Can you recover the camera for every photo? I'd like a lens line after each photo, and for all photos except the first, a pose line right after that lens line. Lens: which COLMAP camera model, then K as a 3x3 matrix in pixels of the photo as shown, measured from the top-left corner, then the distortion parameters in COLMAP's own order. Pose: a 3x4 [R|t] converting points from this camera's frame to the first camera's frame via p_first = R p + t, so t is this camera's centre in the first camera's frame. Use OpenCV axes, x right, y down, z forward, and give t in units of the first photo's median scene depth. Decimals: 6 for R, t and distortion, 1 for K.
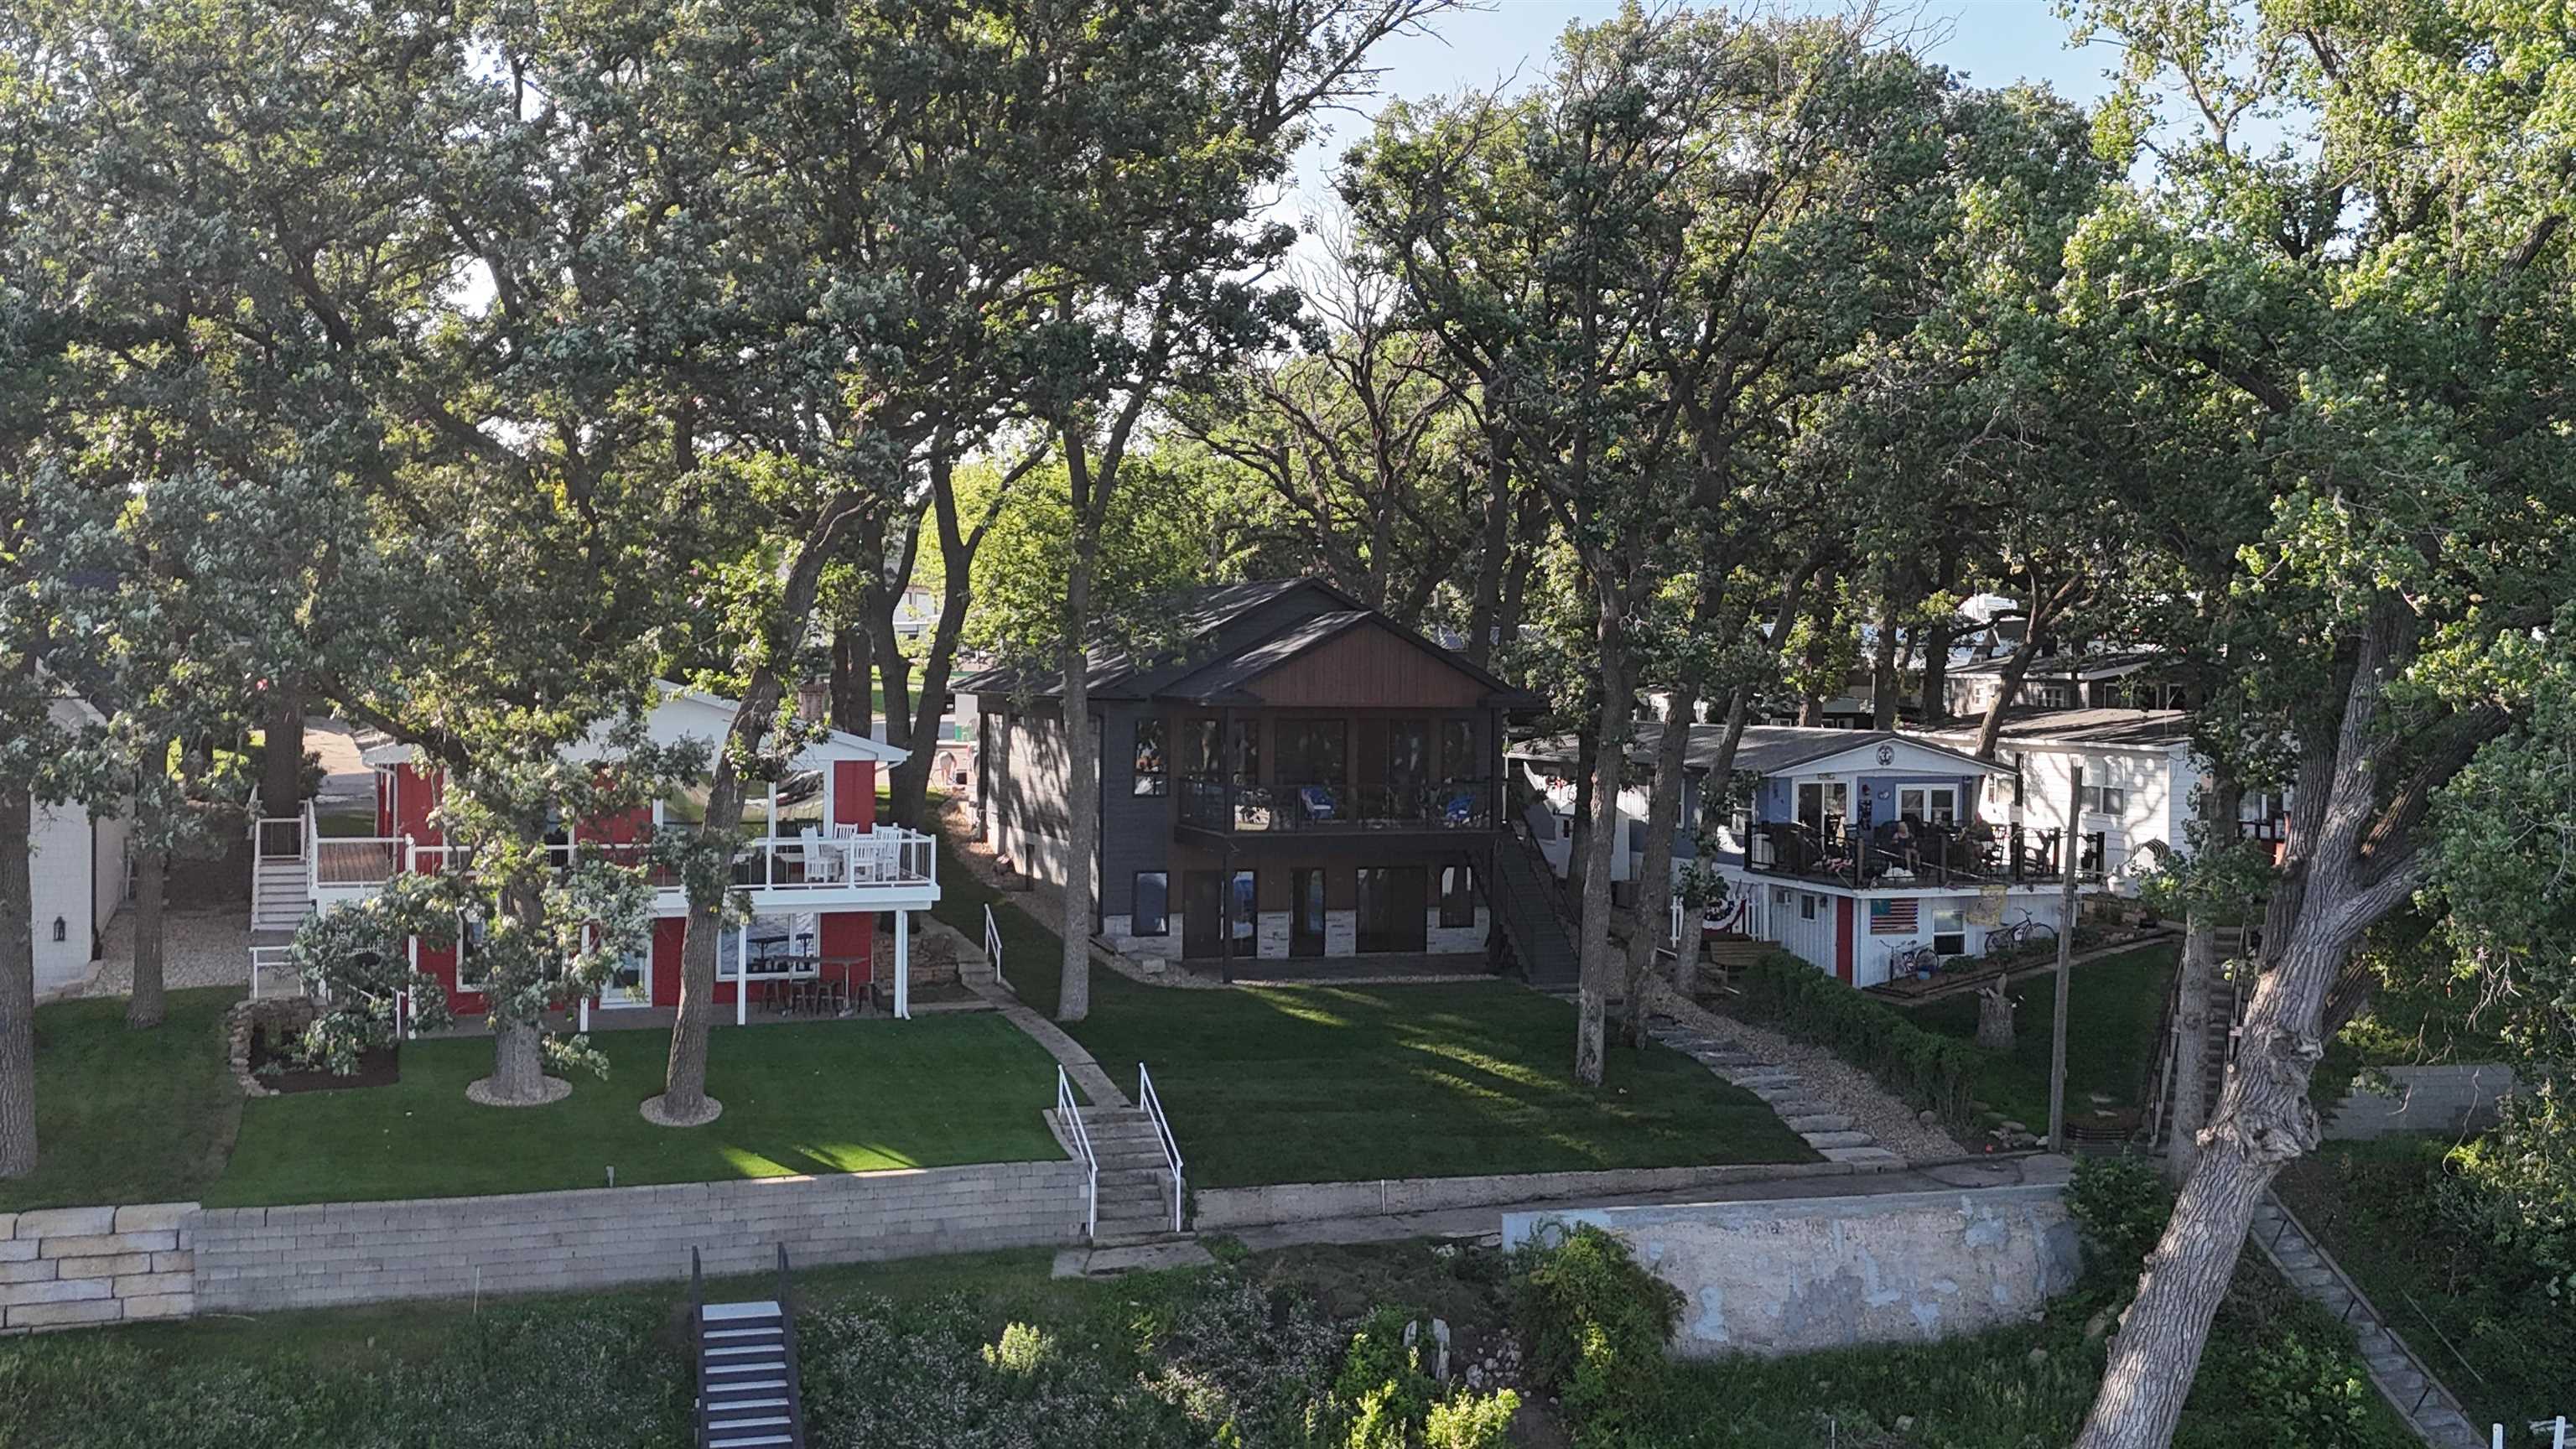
lens RADIAL K [[2585.1, 0, 1295.2], [0, 2585.1, 740.5], [0, 0, 1]] dist [0.007696, 0.000000]
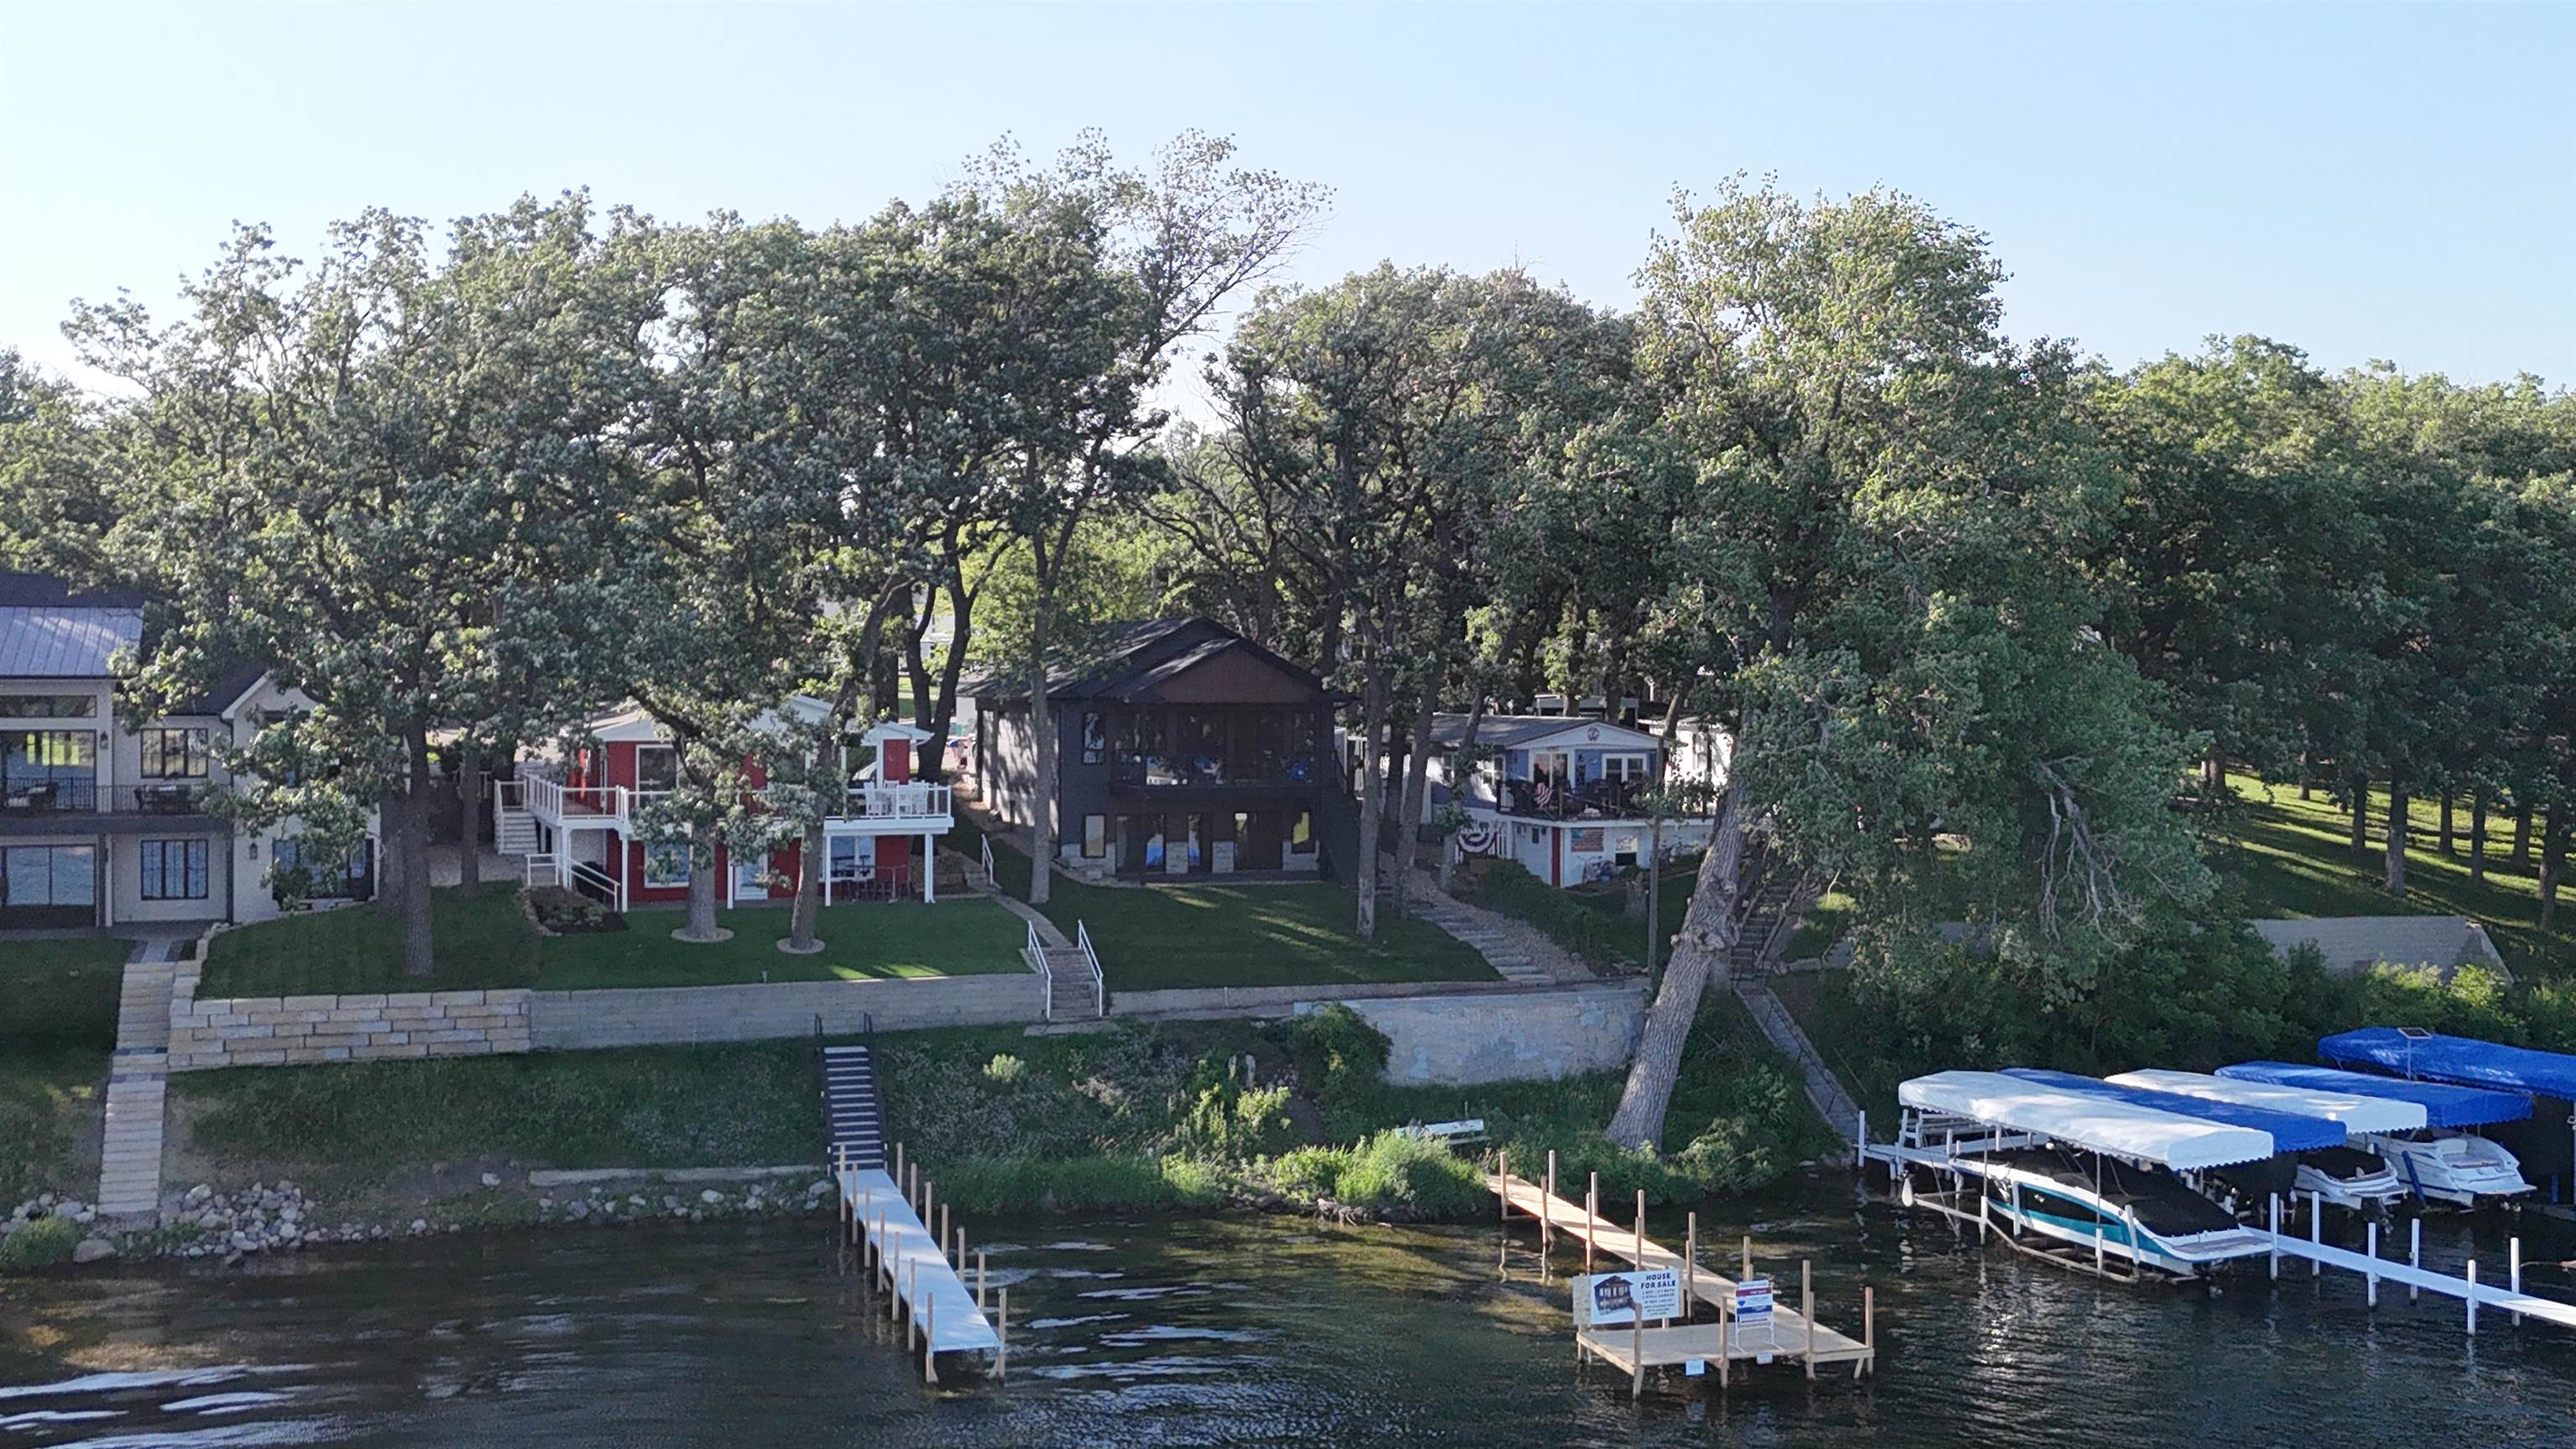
lens RADIAL K [[2585.1, 0, 1345.9], [0, 2585.1, 716.2], [0, 0, 1]] dist [0.007696, 0.000000]
pose [[0.999717, -0.006496, 0.022866, 0.070713], [0.006794, 0.999893, -0.012968, 0.017990], [-0.022779, 0.013120, 0.999654, -0.623560]]
